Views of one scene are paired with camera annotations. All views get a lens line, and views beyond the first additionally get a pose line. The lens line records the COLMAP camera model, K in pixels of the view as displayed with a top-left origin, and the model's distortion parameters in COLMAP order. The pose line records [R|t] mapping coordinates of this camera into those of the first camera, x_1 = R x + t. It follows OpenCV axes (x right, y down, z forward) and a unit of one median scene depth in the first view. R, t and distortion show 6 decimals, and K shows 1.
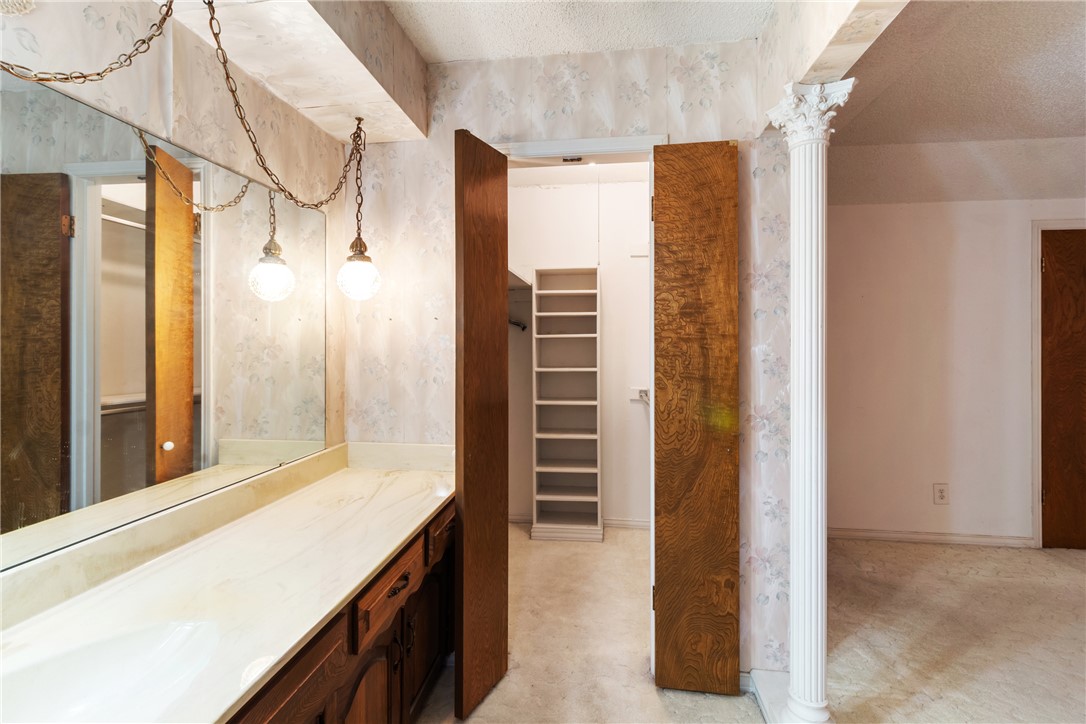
lens RADIAL K [[508.2, 0, 546.5], [0, 508.2, 339.5], [0, 0, 1]] dist [-0.000247, 0.001170]
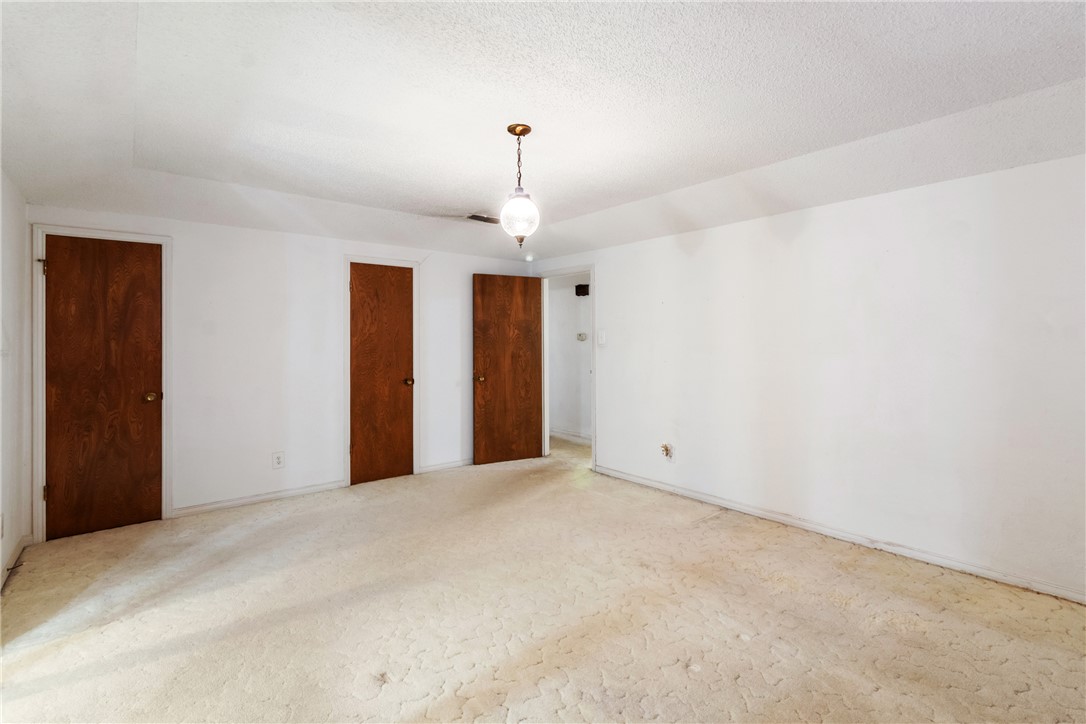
lens RADIAL K [[508.2, 0, 550.0], [0, 508.2, 336.1], [0, 0, 1]] dist [-0.000247, 0.001170]
pose [[0.683252, -0.001575, 0.730181, 0.320164], [0.003397, 0.999994, -0.001022, -0.004173], [-0.730174, 0.003179, 0.683253, -0.380174]]
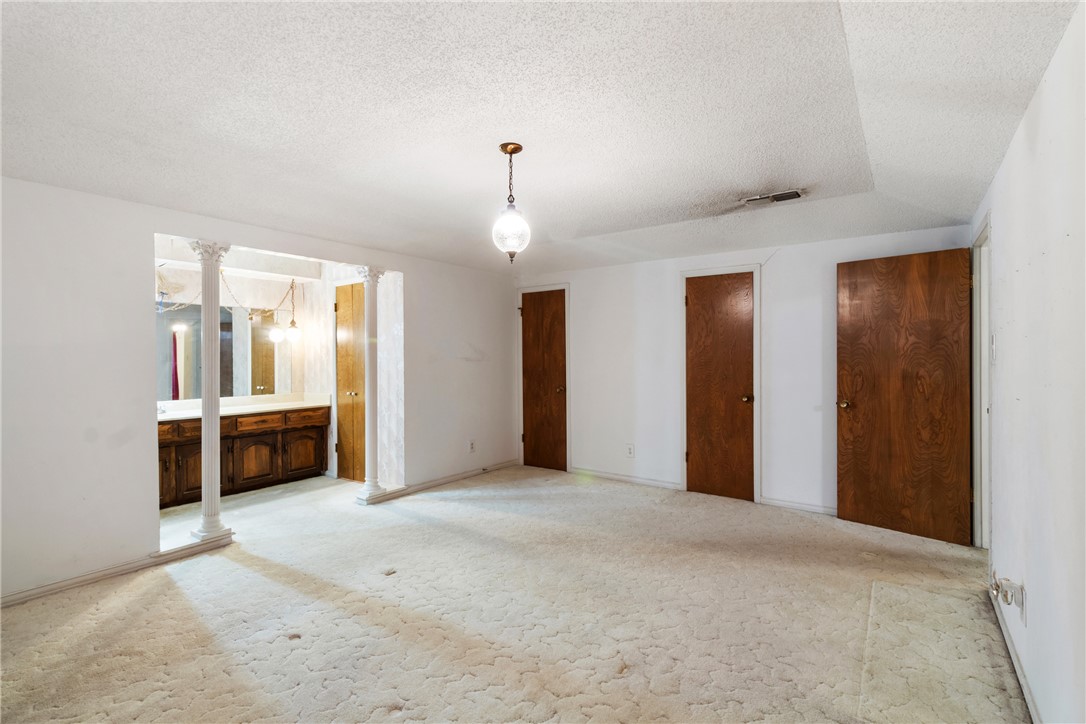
lens RADIAL K [[508.2, 0, 551.7], [0, 508.2, 357.8], [0, 0, 1]] dist [-0.000247, 0.001170]
pose [[0.879455, -0.003836, -0.475967, 1.343162], [0.008933, 0.999924, 0.008446, 0.003006], [0.475899, -0.011680, 0.879422, -0.495883]]
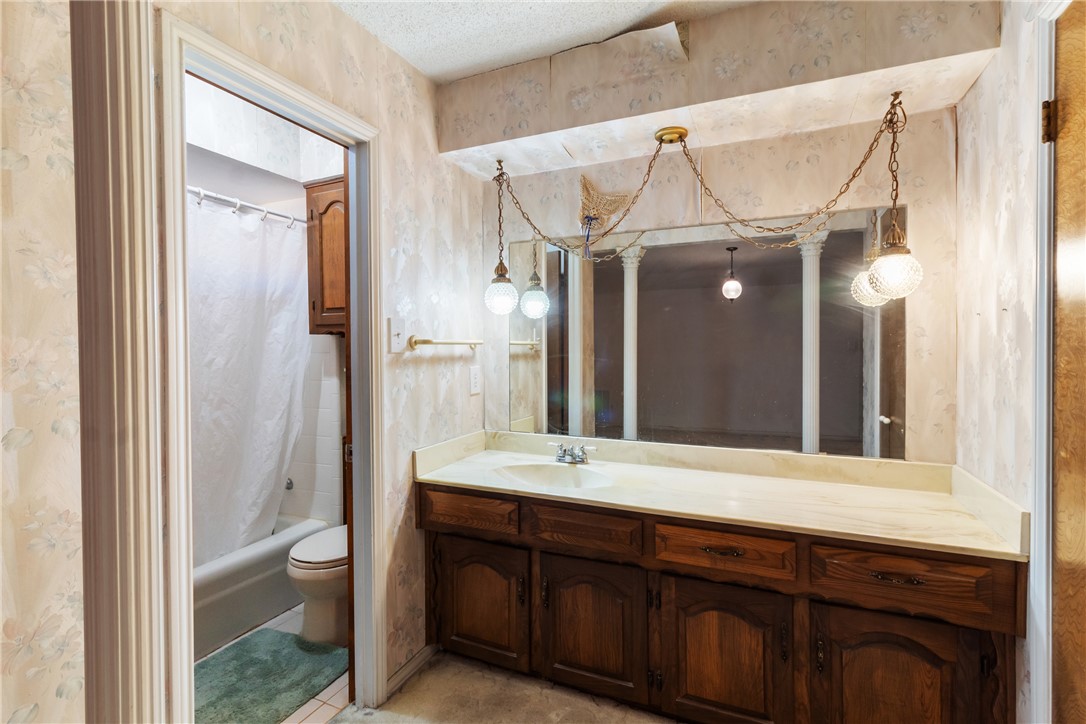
lens RADIAL K [[508.2, 0, 545.7], [0, 508.2, 354.7], [0, 0, 1]] dist [-0.000247, 0.001170]
pose [[-0.294731, 0.013203, -0.955489, 0.392322], [0.005950, 0.999911, 0.011981, 0.003625], [0.955562, -0.002154, -0.294783, 0.384794]]
